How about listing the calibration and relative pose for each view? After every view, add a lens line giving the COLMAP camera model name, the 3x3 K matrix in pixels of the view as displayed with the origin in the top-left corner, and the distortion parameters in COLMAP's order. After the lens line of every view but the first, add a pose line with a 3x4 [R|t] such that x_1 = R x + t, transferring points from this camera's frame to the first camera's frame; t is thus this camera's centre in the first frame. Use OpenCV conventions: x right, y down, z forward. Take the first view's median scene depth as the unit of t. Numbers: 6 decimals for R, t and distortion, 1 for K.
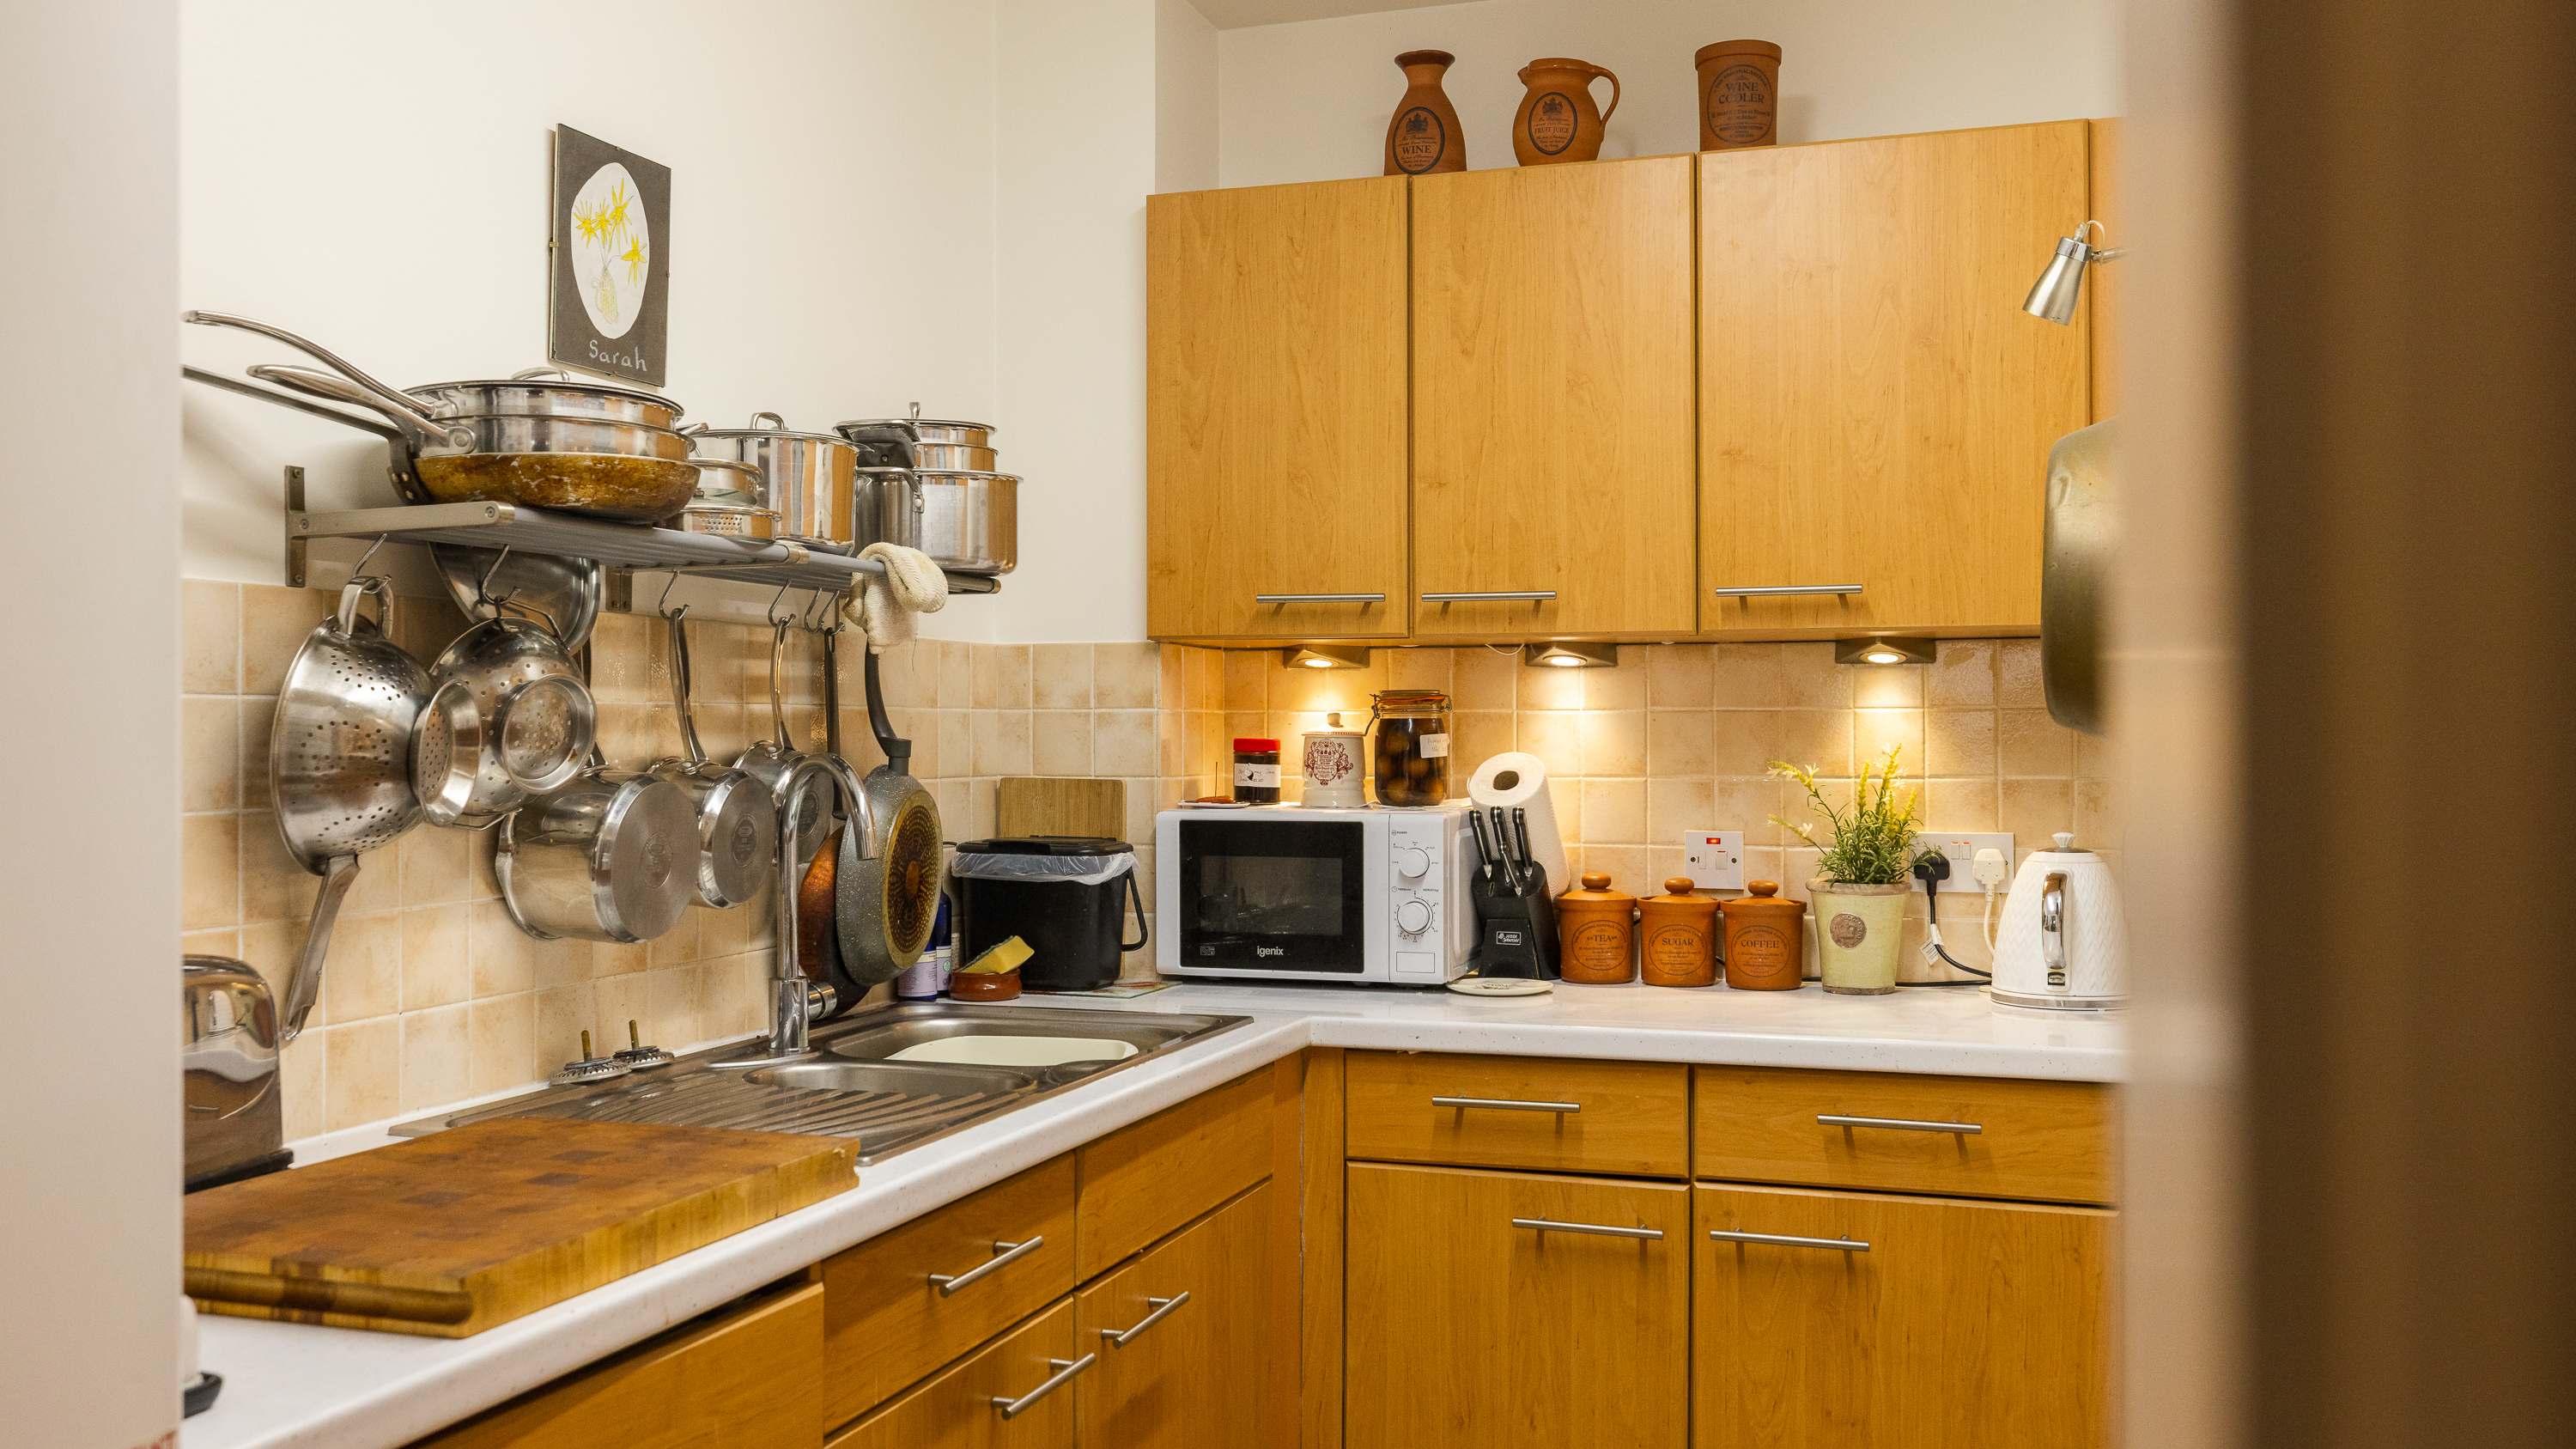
lens RADIAL K [[2203.1, 0, 1285.6], [0, 2203.1, 723.7], [0, 0, 1]] dist [-0.021038, -0.002218]
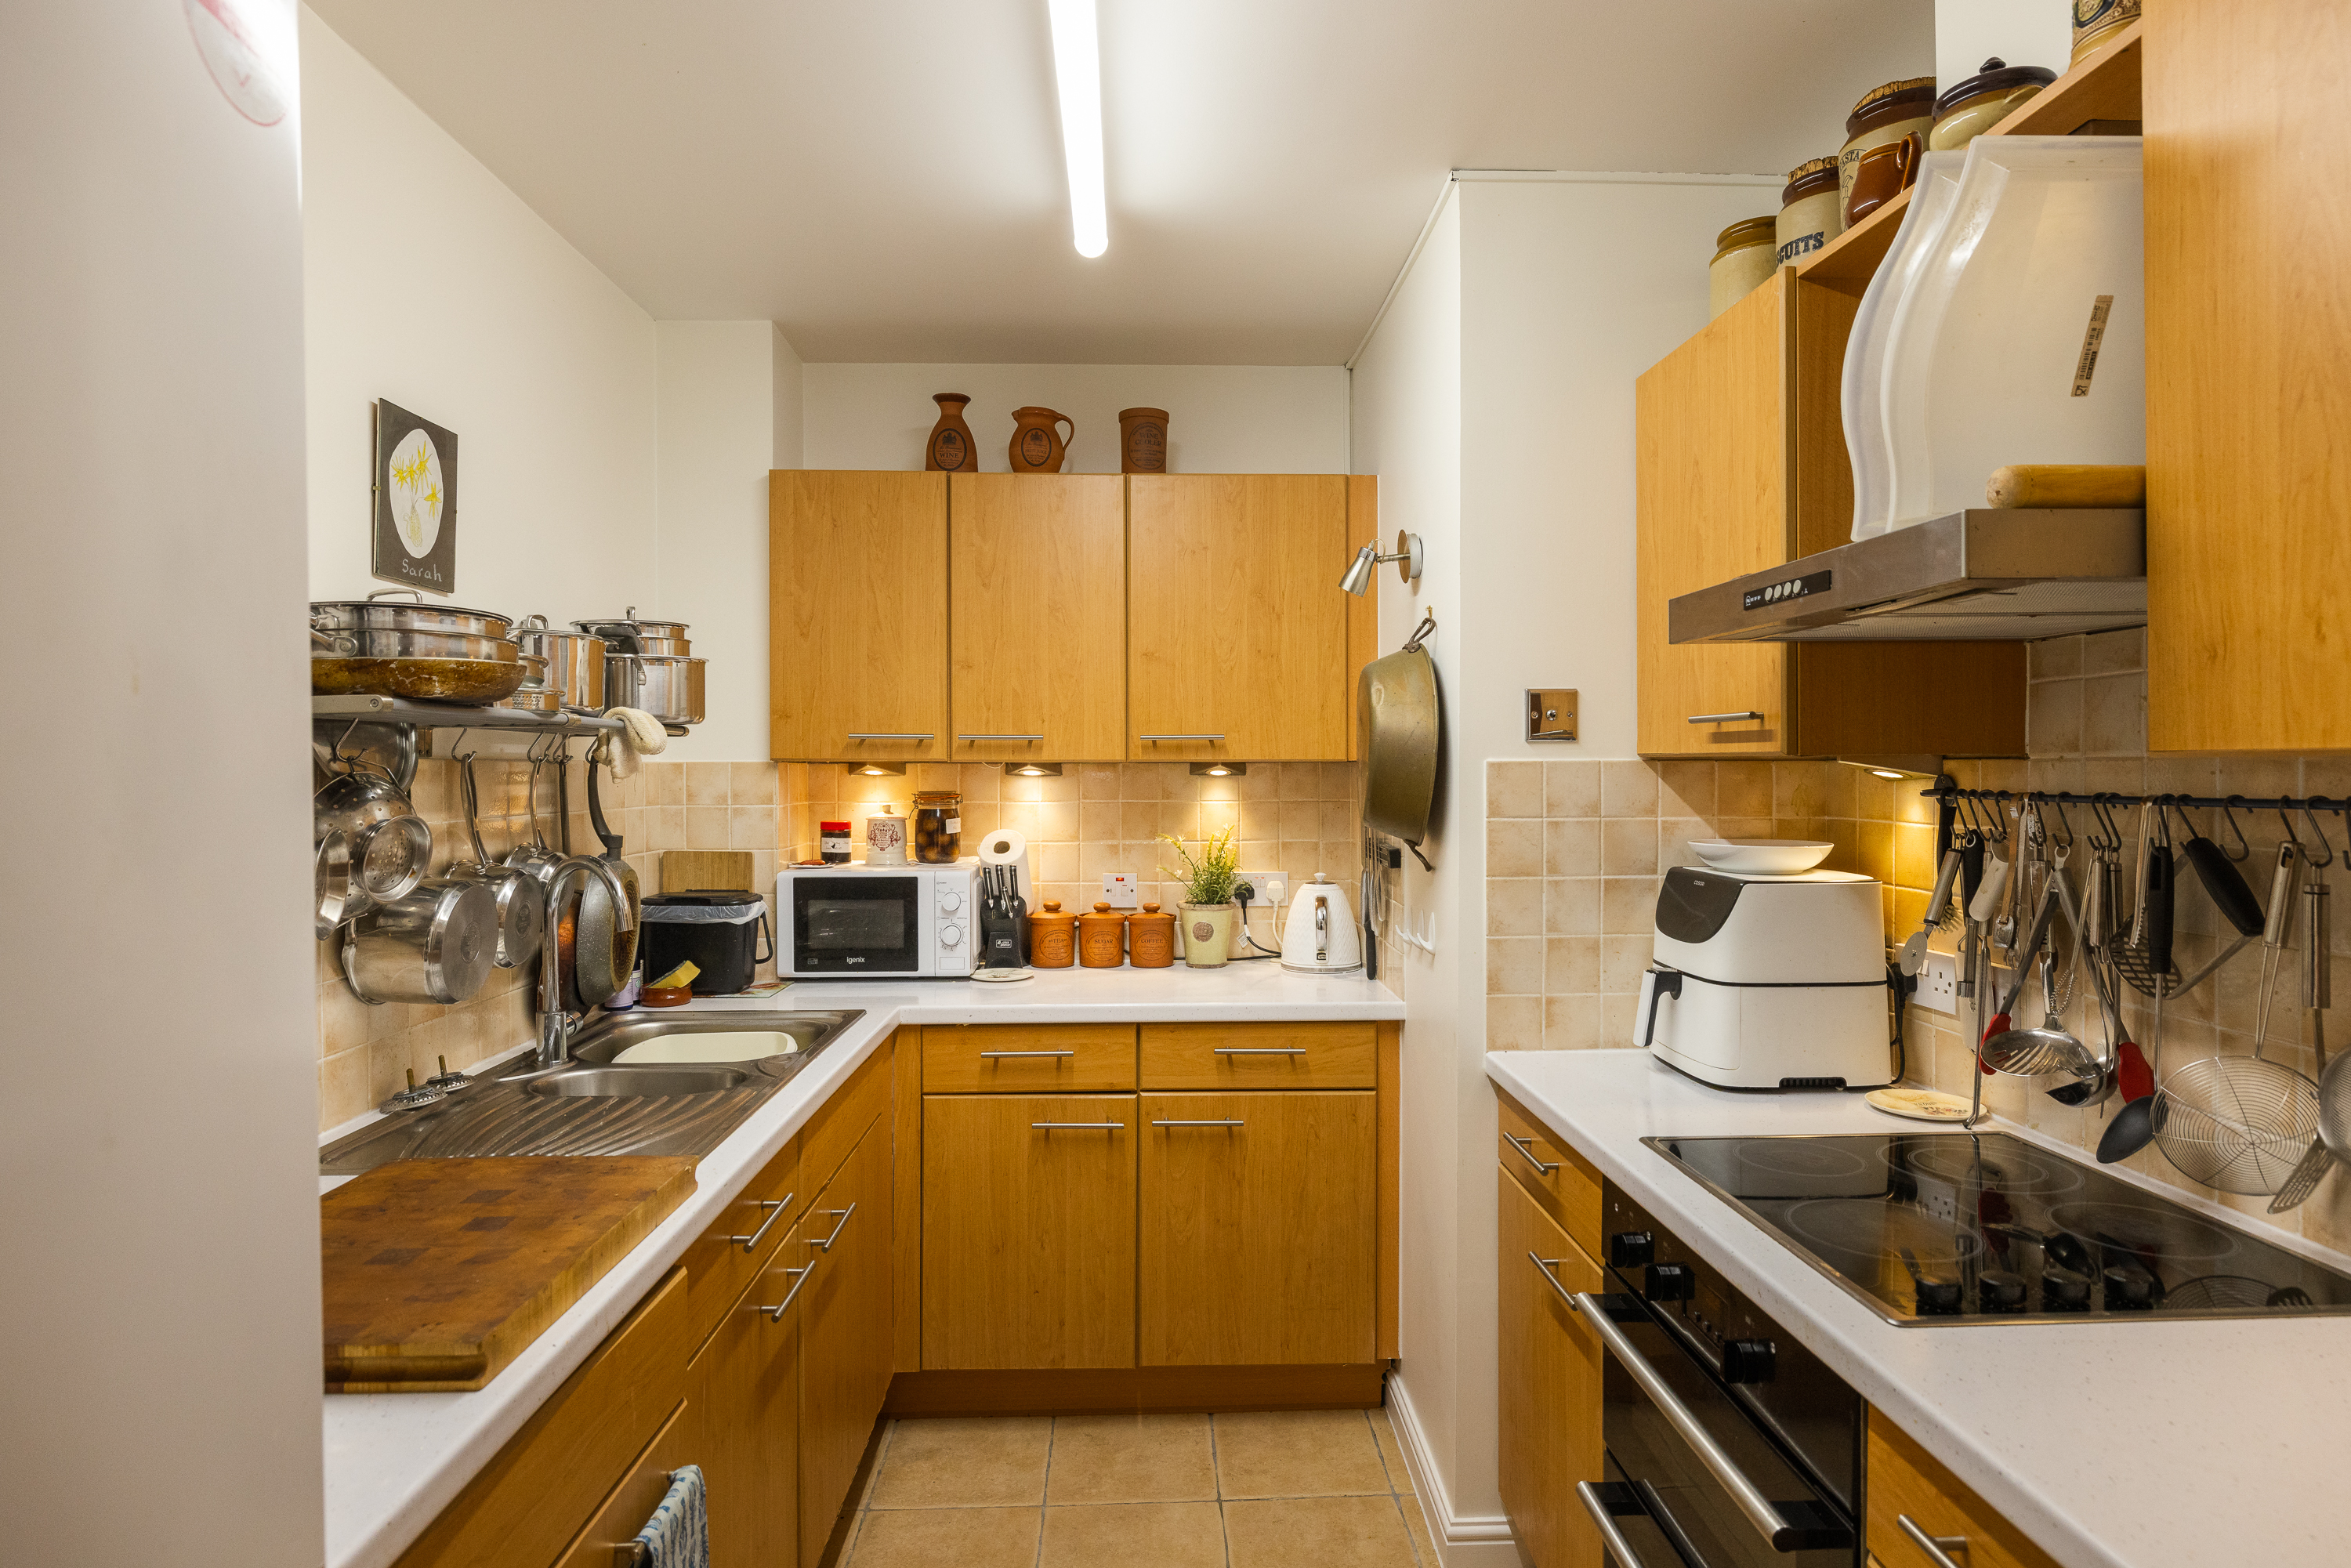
lens RADIAL K [[1270.4, 0, 1178.5], [0, 1270.4, 785.6], [0, 0, 1]] dist [-0.007162, -0.000421]
pose [[0.936602, -0.005397, 0.350354, -0.122279], [-0.000798, 0.999846, 0.017537, -0.042022], [-0.350394, -0.016705, 0.936453, 0.082700]]
